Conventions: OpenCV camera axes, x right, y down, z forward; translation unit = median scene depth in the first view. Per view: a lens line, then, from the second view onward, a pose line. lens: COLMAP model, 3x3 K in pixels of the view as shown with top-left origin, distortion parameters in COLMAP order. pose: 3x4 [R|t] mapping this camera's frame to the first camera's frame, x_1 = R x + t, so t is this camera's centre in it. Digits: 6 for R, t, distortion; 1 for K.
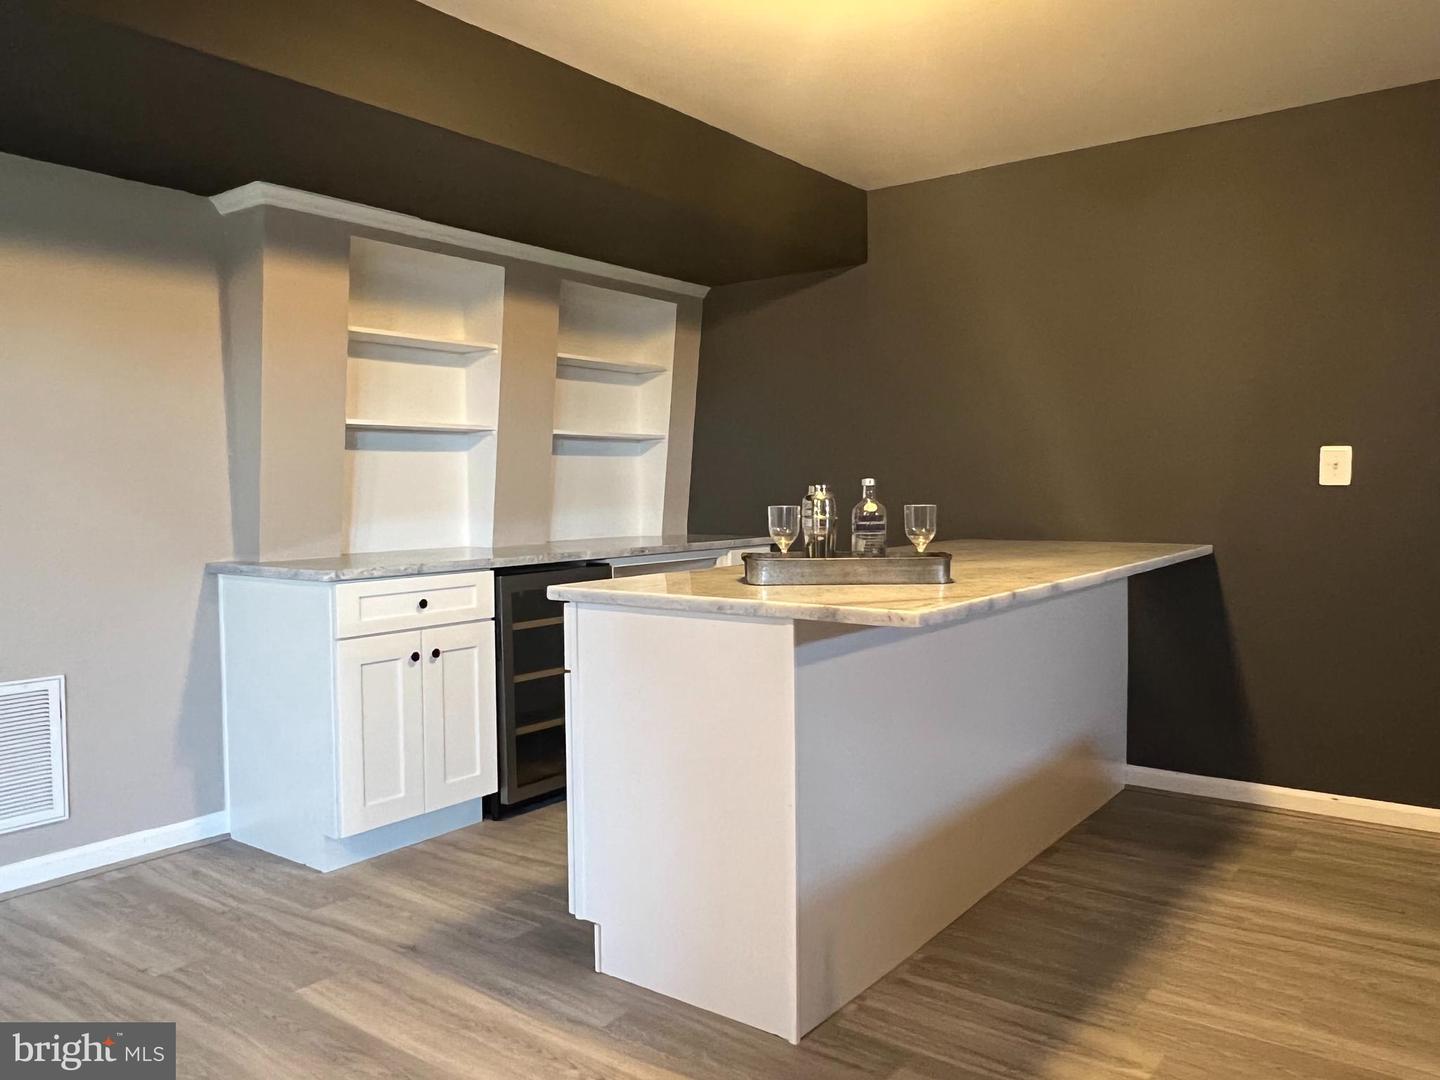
lens RADIAL K [[1072.9, 0, 721.8], [0, 1072.9, 540.5], [0, 0, 1]] dist [0.003590, 0.002123]
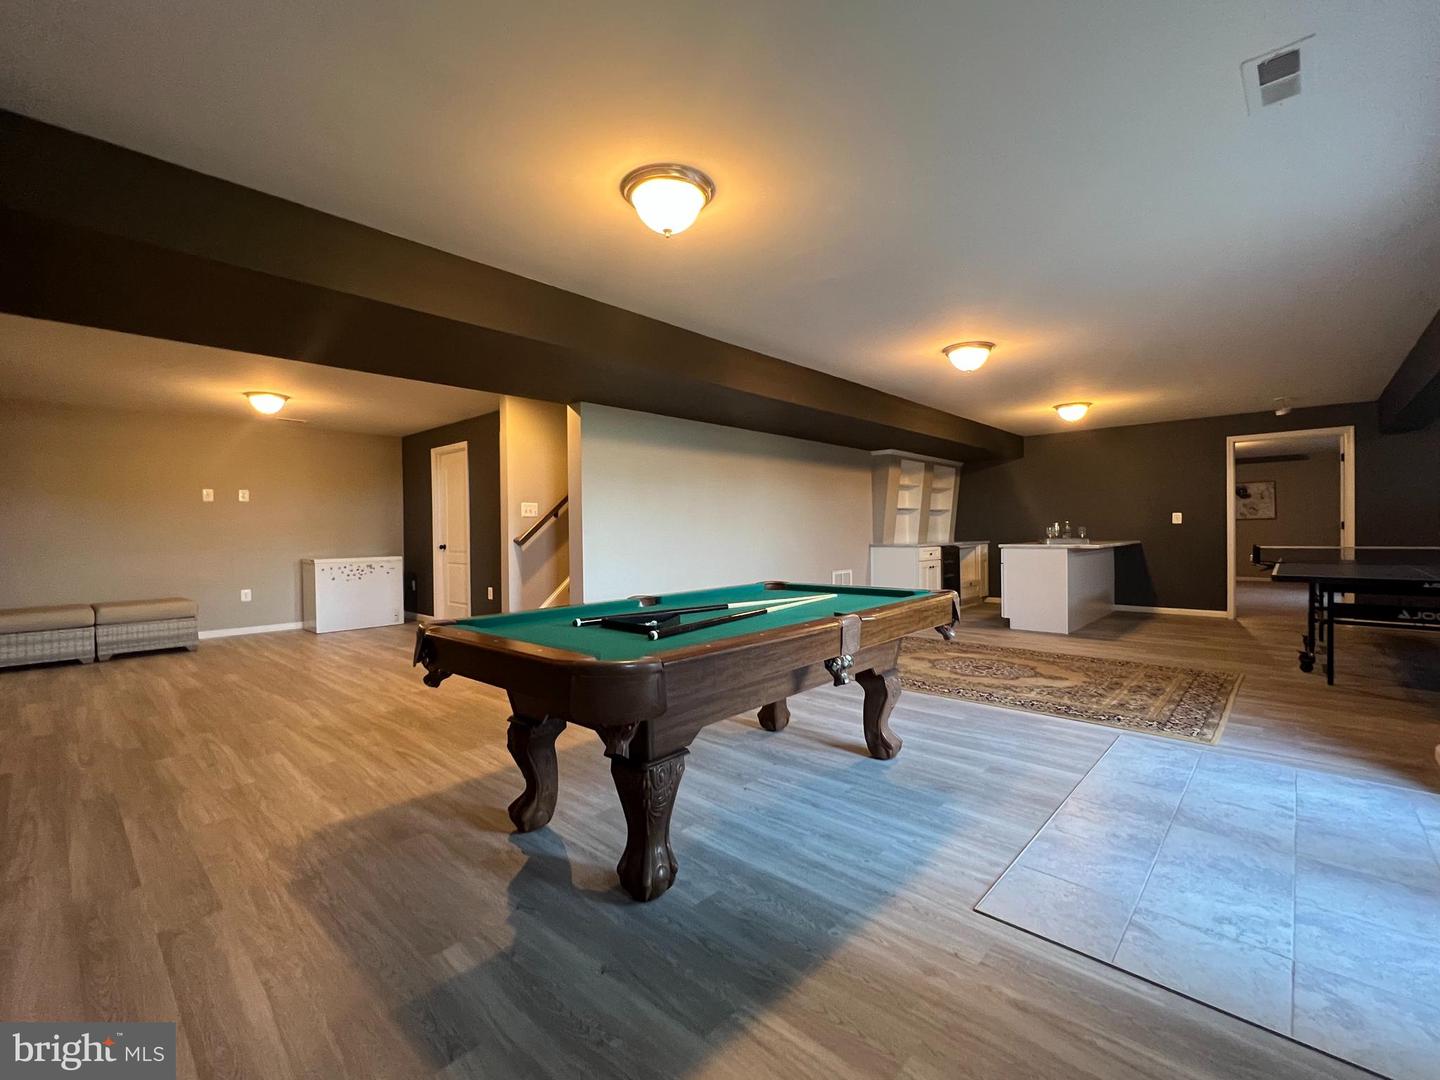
lens RADIAL K [[624.8, 0, 717.7], [0, 624.8, 534.0], [0, 0, 1]] dist [0.000593, 0.000035]
pose [[0.995148, -0.000197, -0.098390, -0.730107], [-0.004463, 0.998878, -0.047138, 0.086556], [0.098289, 0.047348, 0.994031, -1.192335]]
